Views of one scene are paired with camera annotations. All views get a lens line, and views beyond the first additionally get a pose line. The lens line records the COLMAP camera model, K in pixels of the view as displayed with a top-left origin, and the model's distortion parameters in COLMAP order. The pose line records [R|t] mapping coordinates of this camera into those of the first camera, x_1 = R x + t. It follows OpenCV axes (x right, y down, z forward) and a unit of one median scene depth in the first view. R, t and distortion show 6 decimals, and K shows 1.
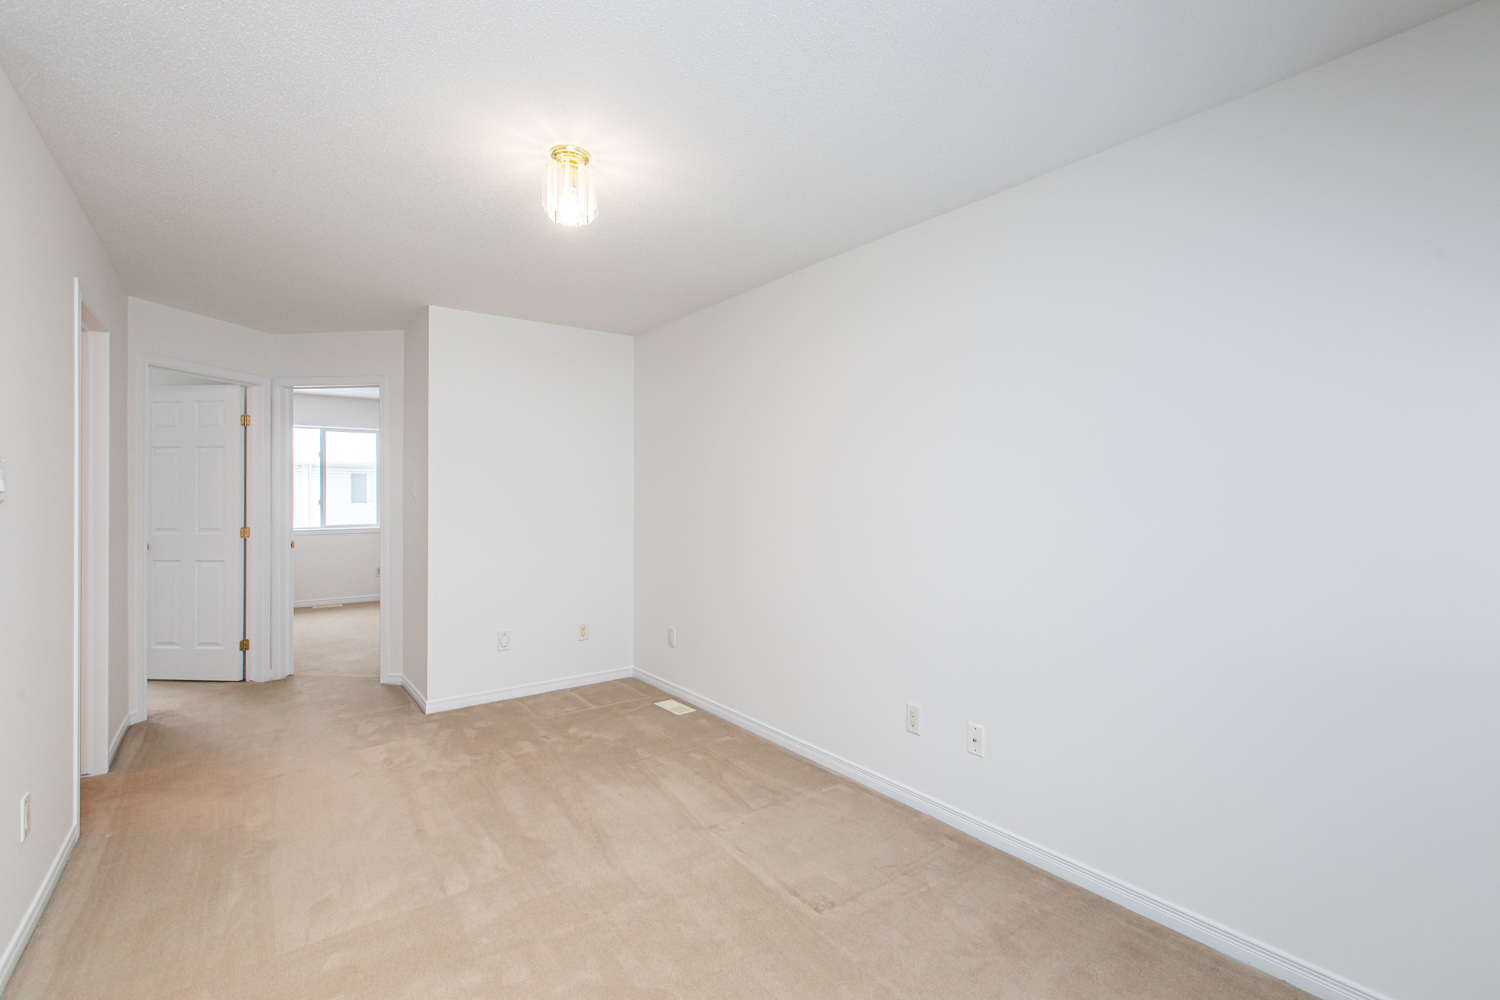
lens RADIAL K [[736.6, 0, 751.8], [0, 736.6, 494.3], [0, 0, 1]] dist [0.001332, -0.000062]
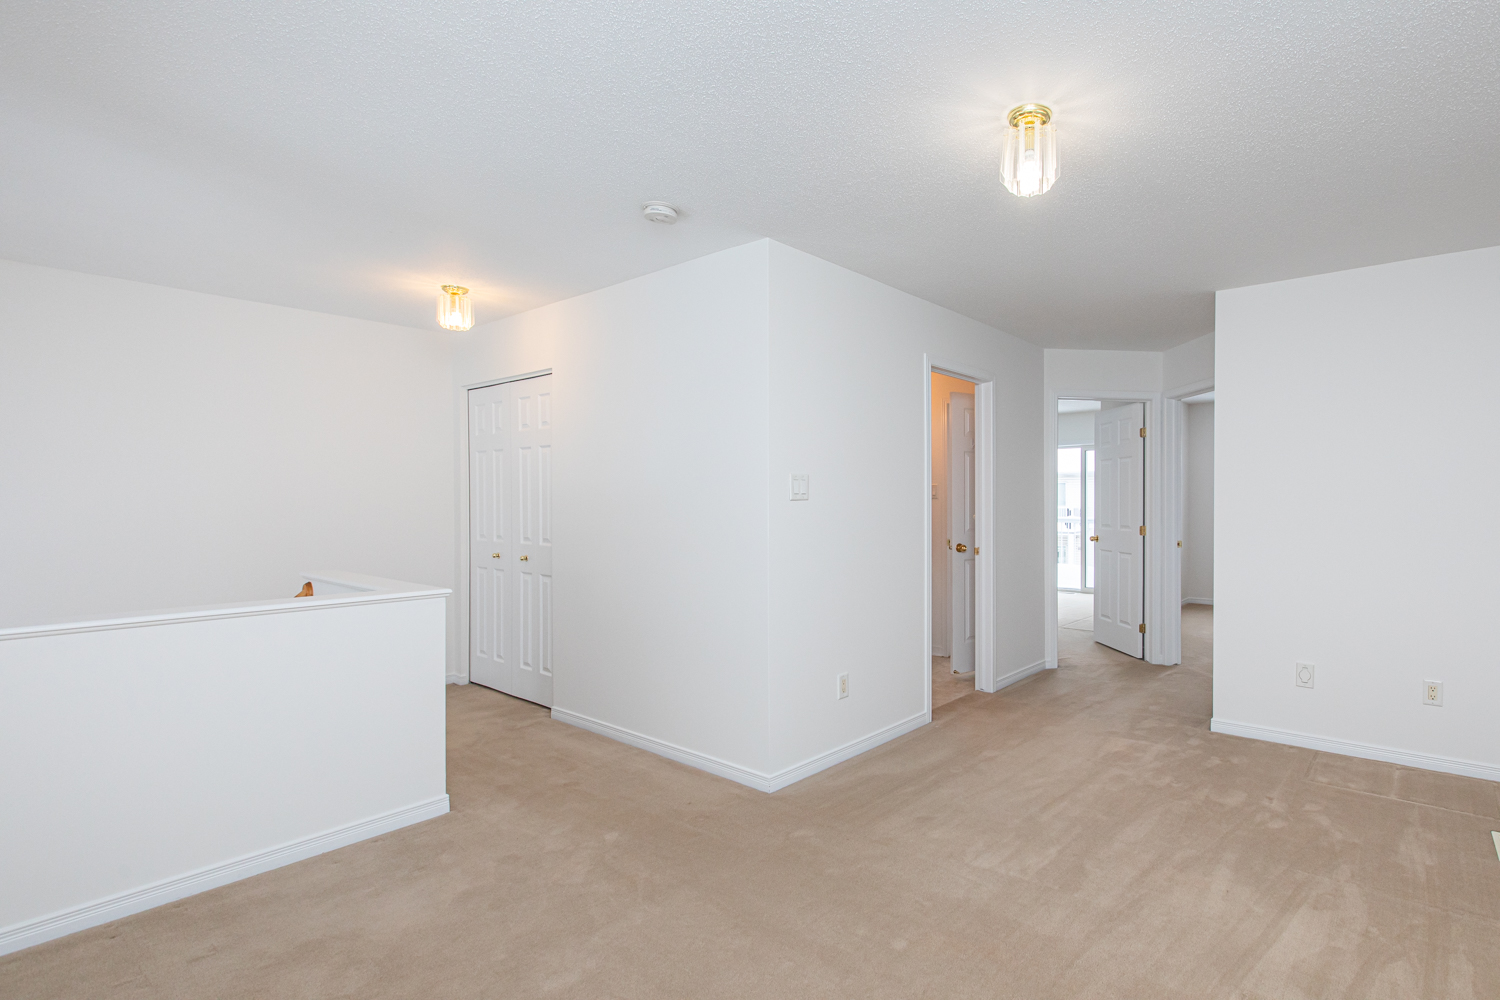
lens RADIAL K [[658.2, 0, 750.0], [0, 658.2, 500.0], [0, 0, 1]] dist [0.003100, -0.000128]
pose [[0.233940, 0.003842, -0.972243, 0.260370], [-0.001334, 0.999993, 0.003631, 0.002621], [0.972250, 0.000448, 0.233944, 0.259103]]
